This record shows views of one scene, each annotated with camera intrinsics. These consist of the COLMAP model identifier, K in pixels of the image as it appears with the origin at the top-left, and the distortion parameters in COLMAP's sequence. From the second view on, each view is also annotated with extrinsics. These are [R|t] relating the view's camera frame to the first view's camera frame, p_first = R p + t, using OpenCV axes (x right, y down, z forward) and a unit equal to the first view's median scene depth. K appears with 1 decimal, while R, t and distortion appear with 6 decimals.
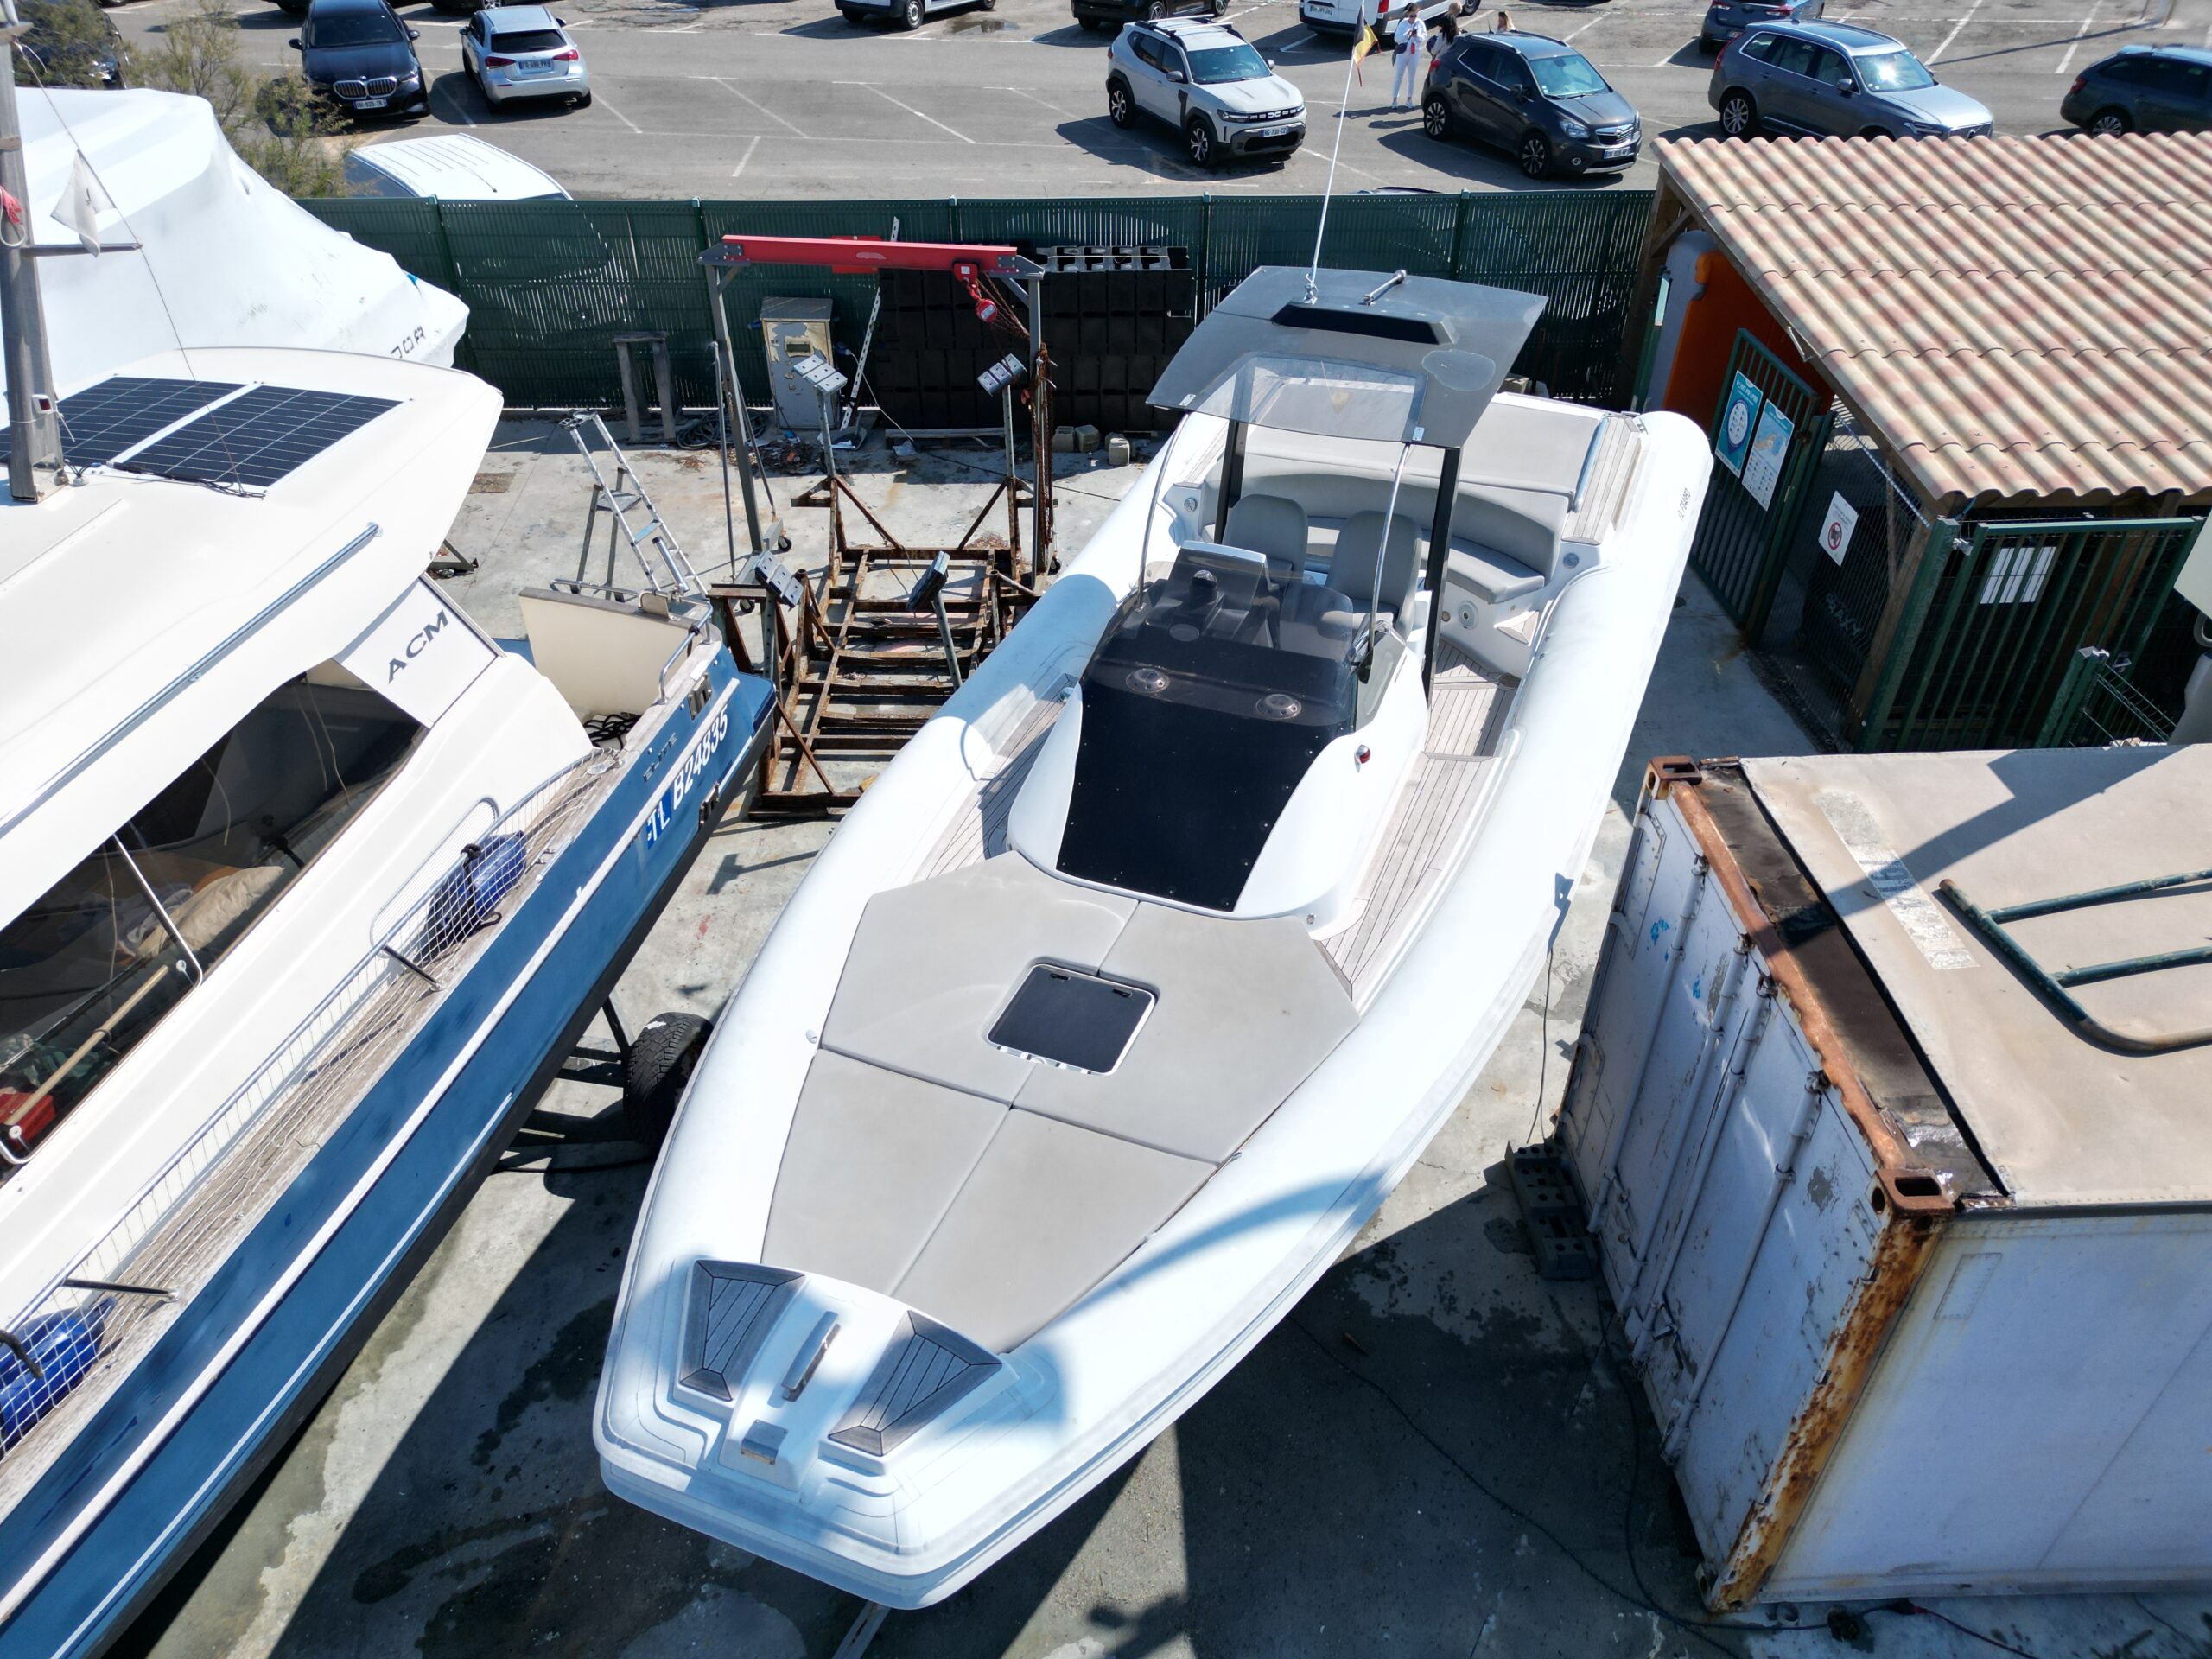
lens RADIAL K [[1545.8, 0, 1100.7], [0, 1545.8, 834.9], [0, 0, 1]] dist [0.046588, -0.038217]
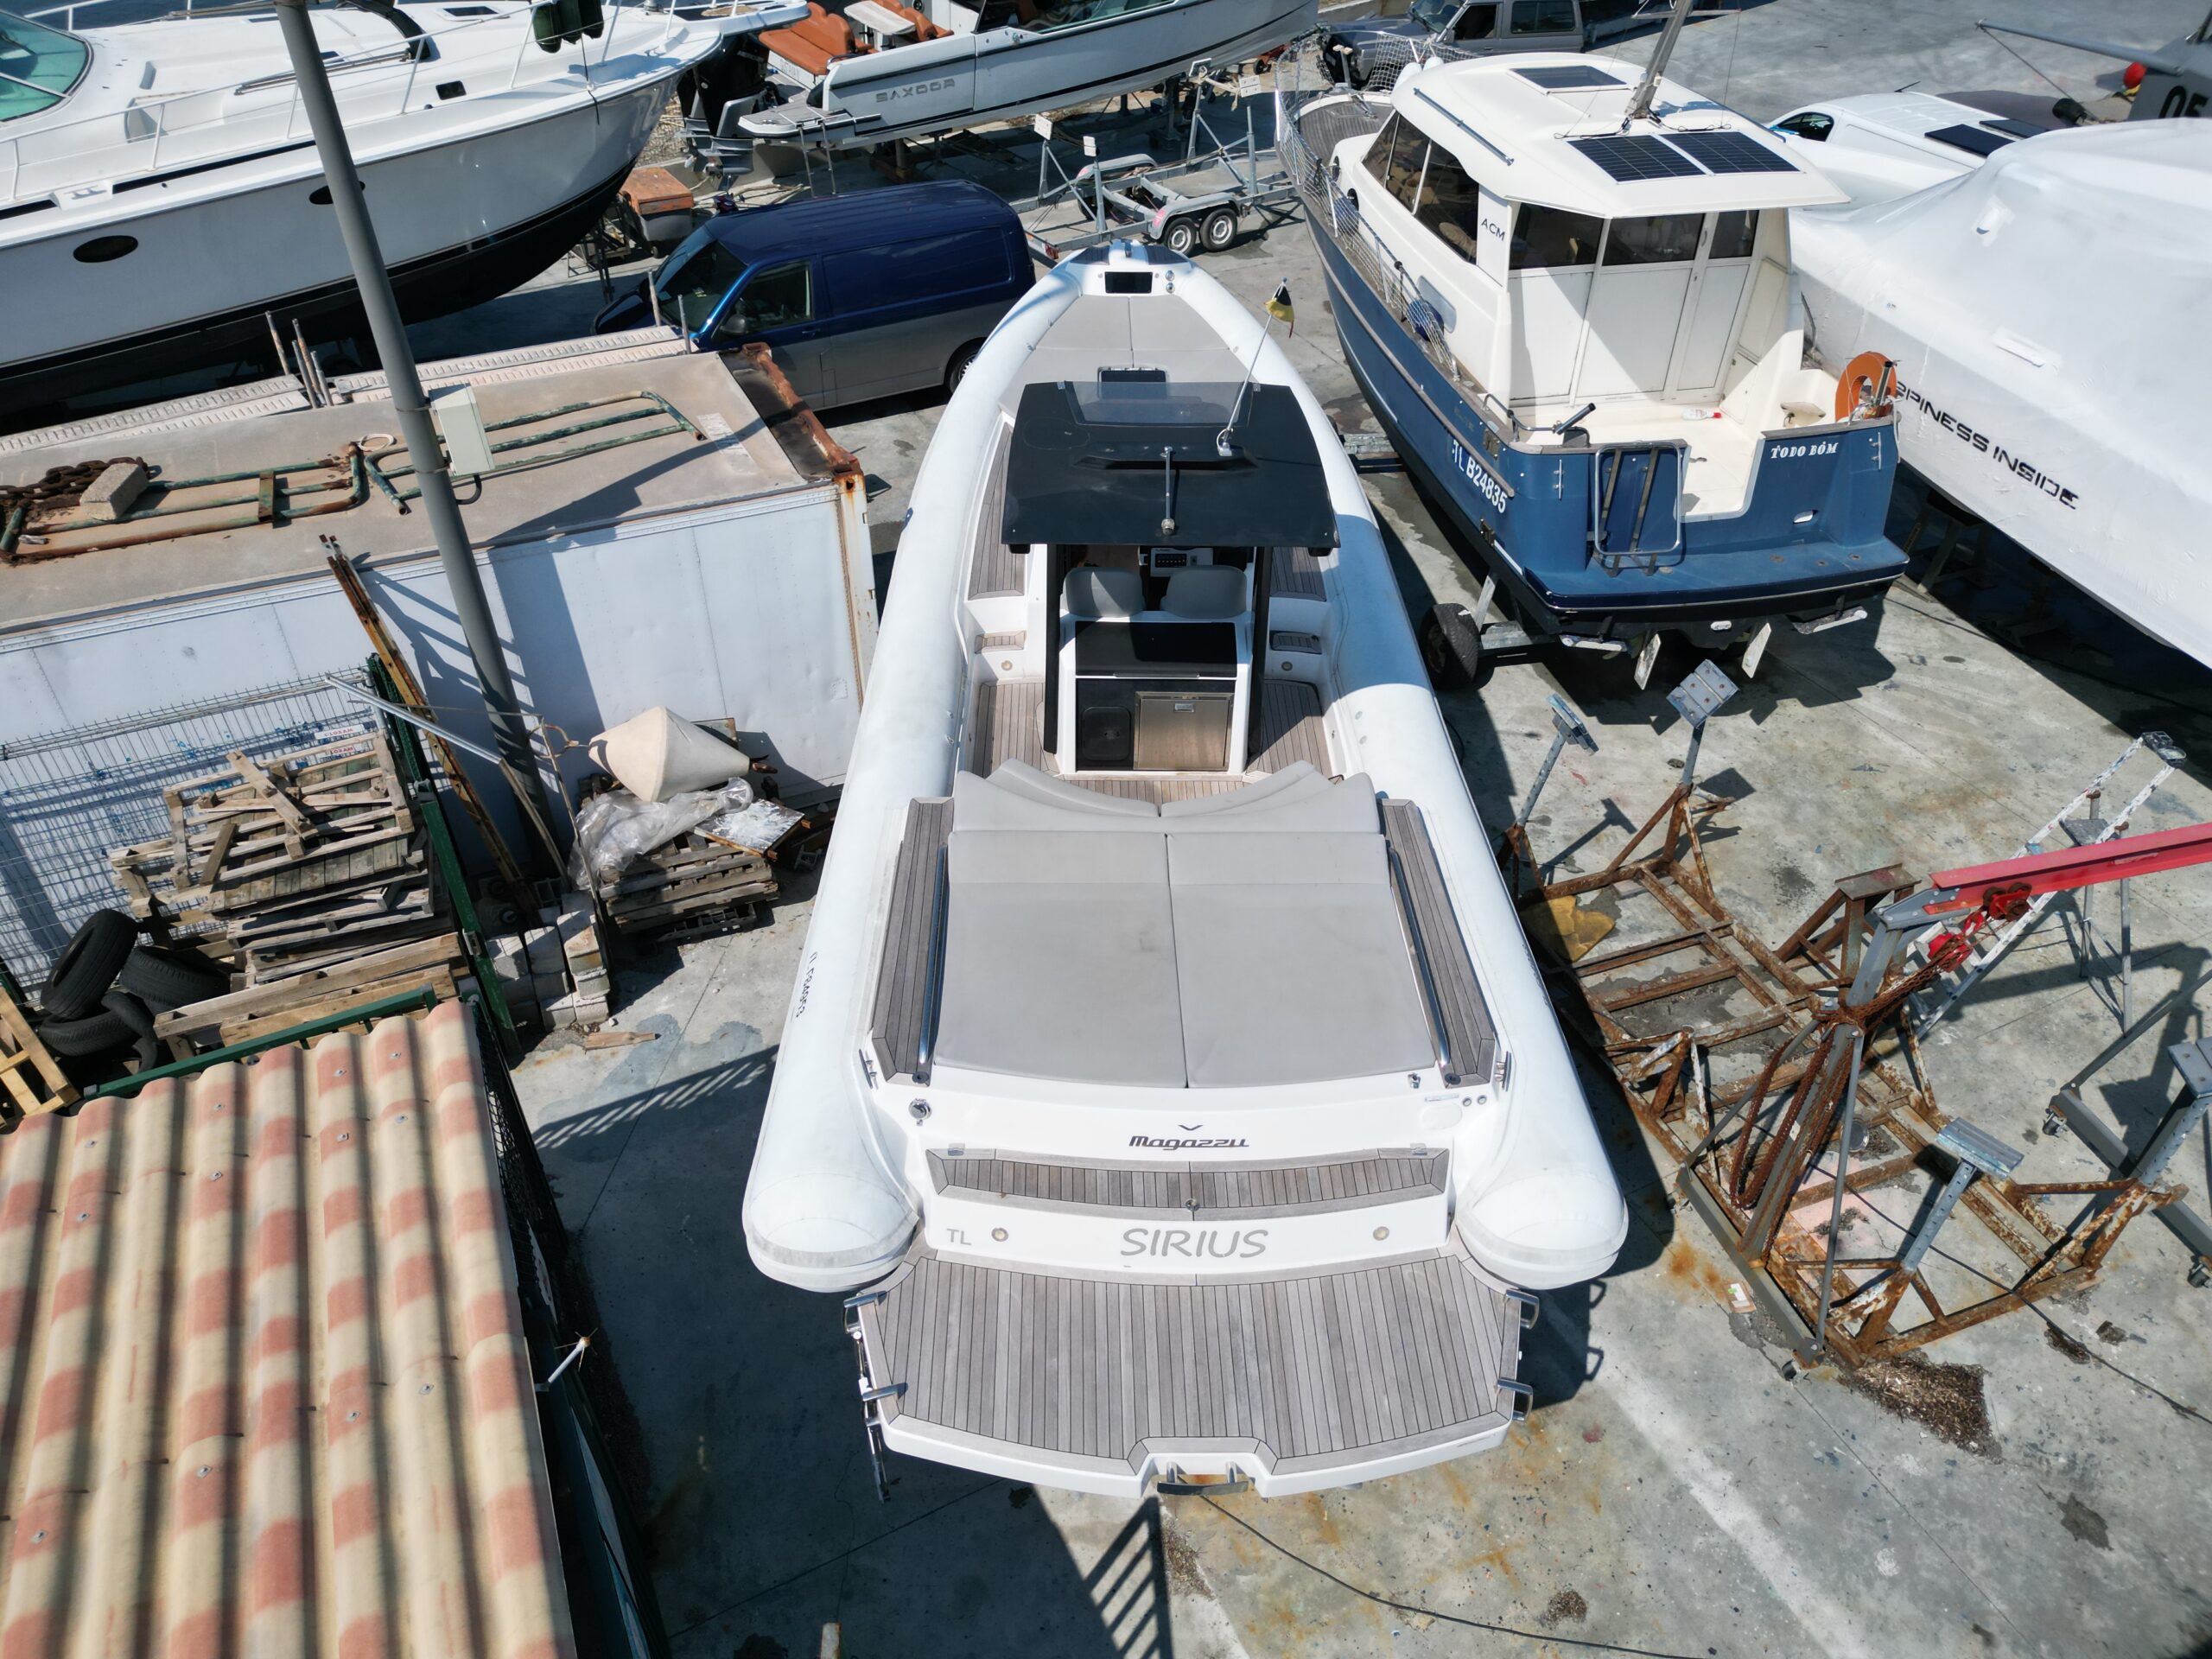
lens RADIAL K [[1553.9, 0, 1106.0], [0, 1553.9, 829.5], [0, 0, 1]] dist [0.032819, -0.021810]
pose [[-0.923550, 0.240833, -0.298421, 0.590066], [-0.235782, 0.257099, 0.937180, -1.262267], [0.302428, 0.935895, -0.180660, 1.468684]]
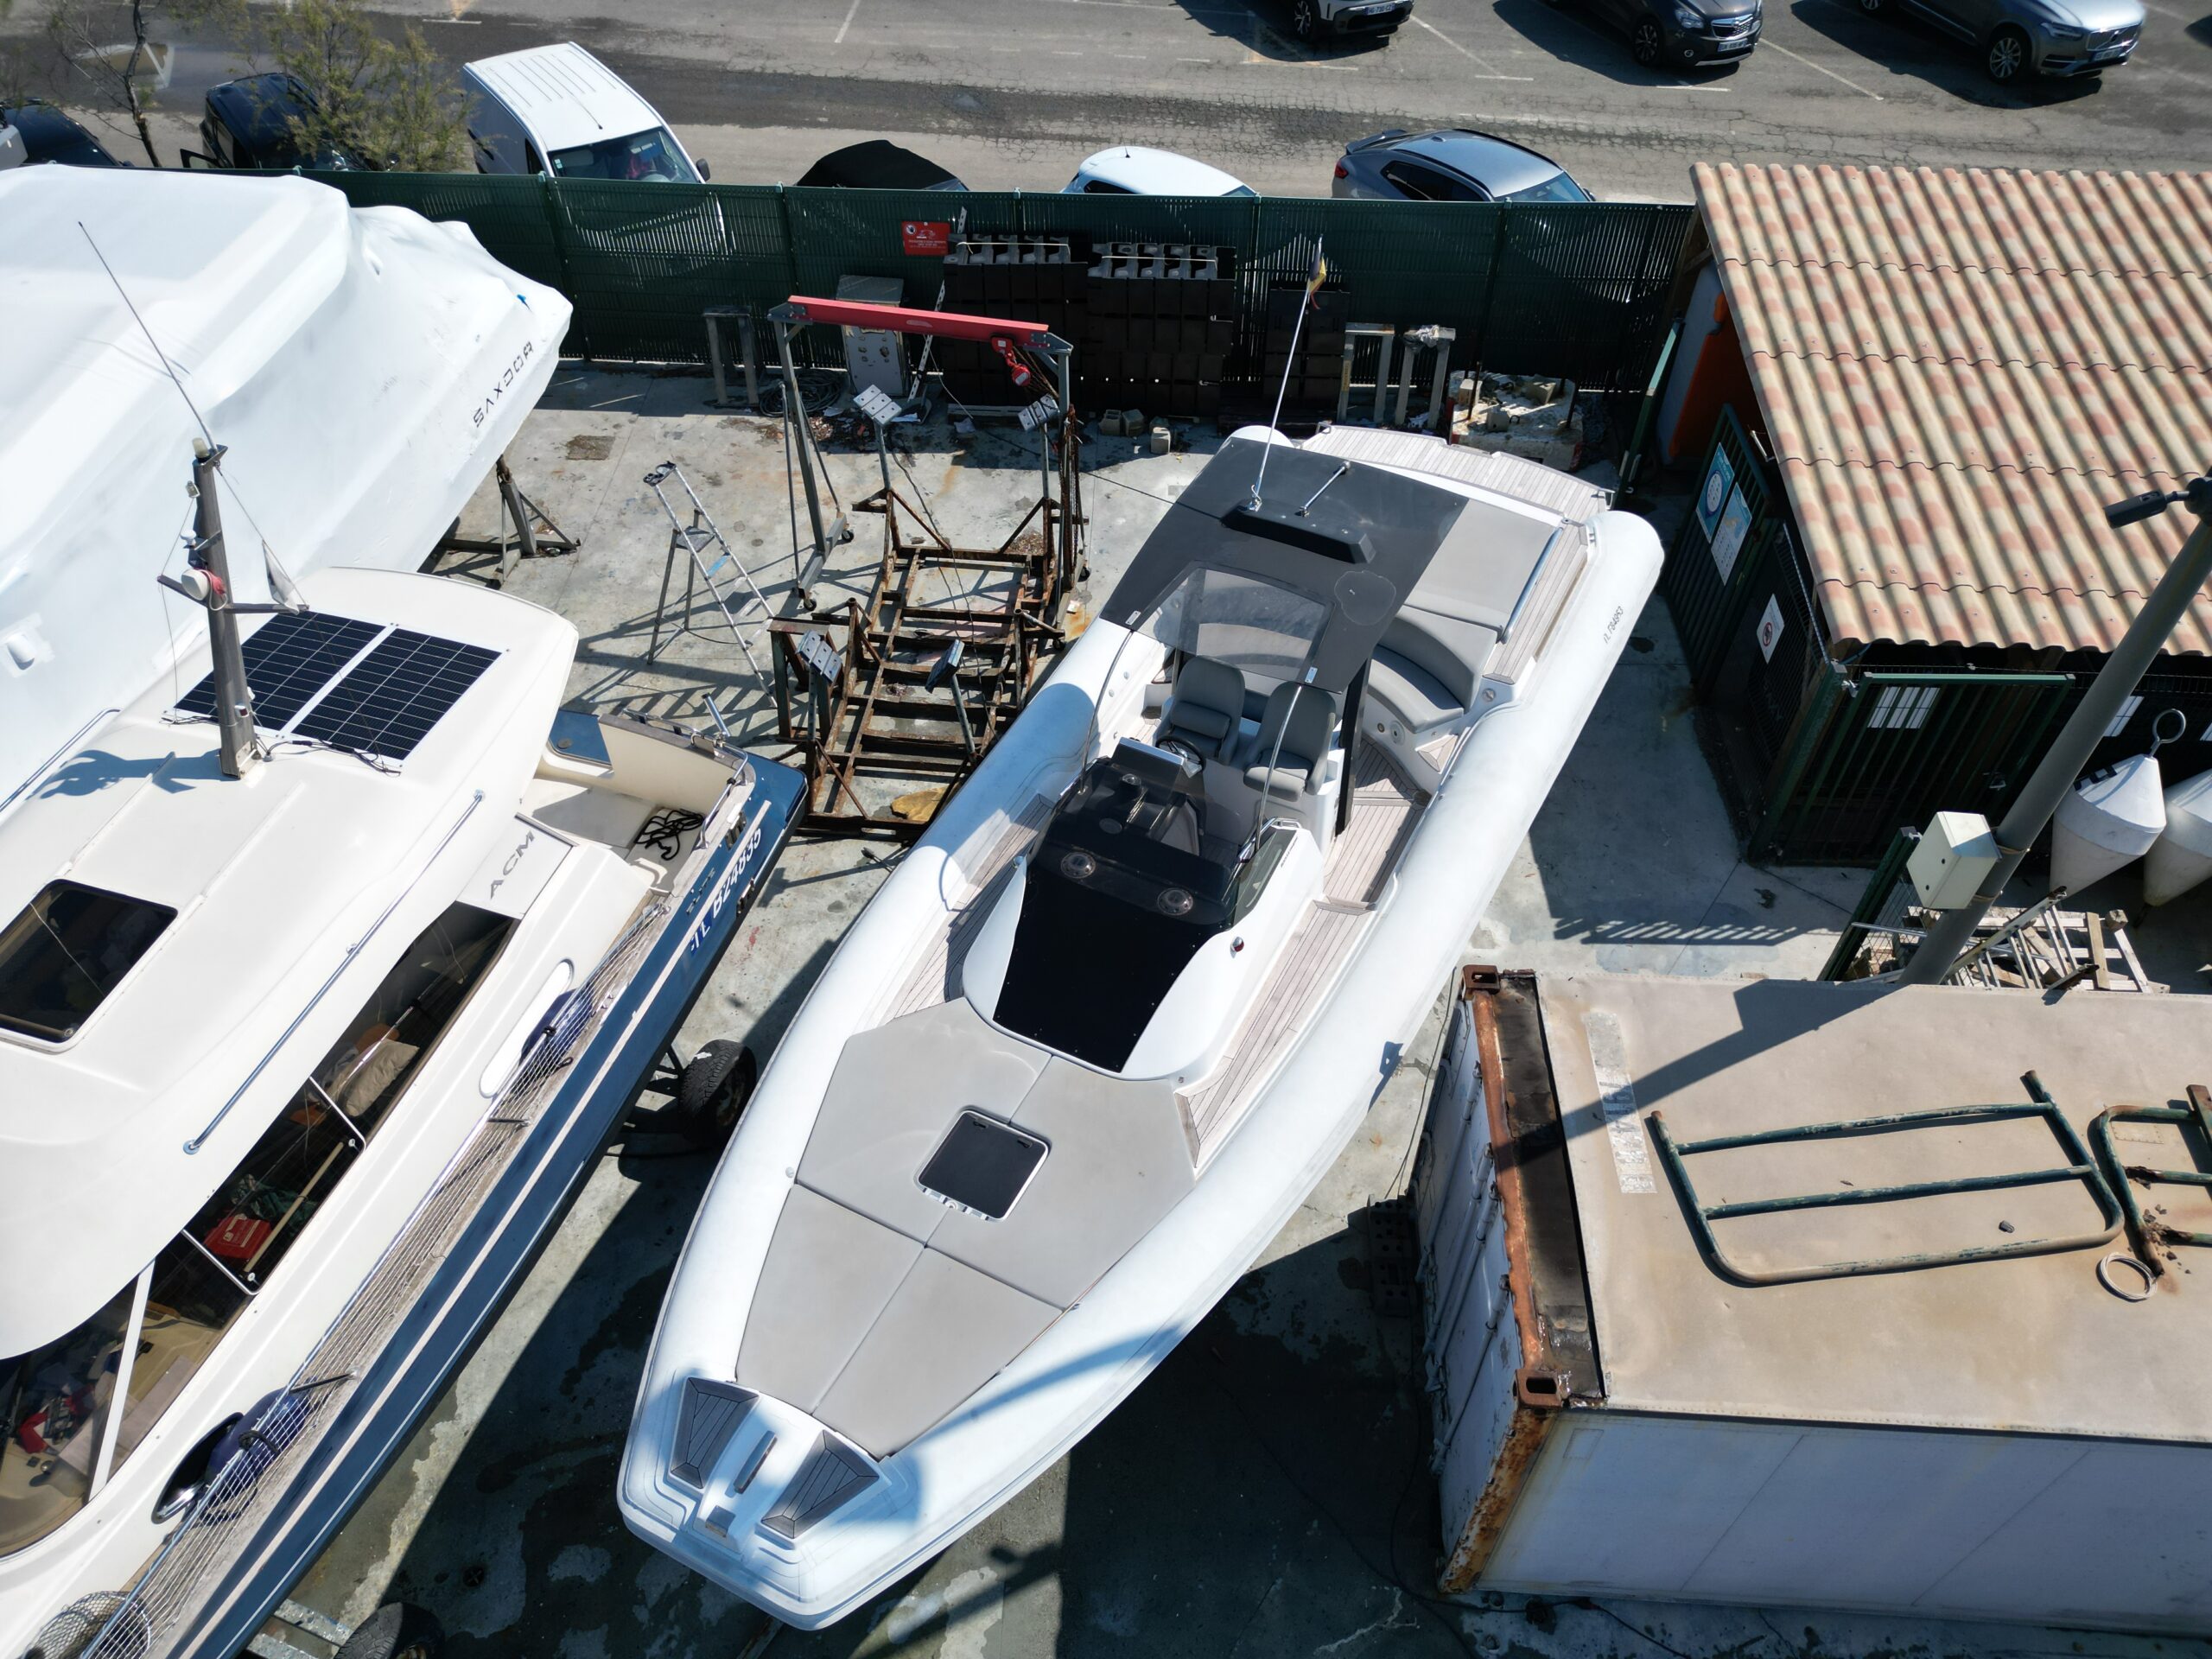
lens RADIAL K [[1545.8, 0, 1100.7], [0, 1545.8, 834.9], [0, 0, 1]] dist [0.046588, -0.038217]
pose [[0.995592, 0.064738, -0.067859, 0.121216], [-0.052657, 0.984591, 0.166756, -0.306254], [0.077609, -0.162448, 0.983660, -0.214152]]
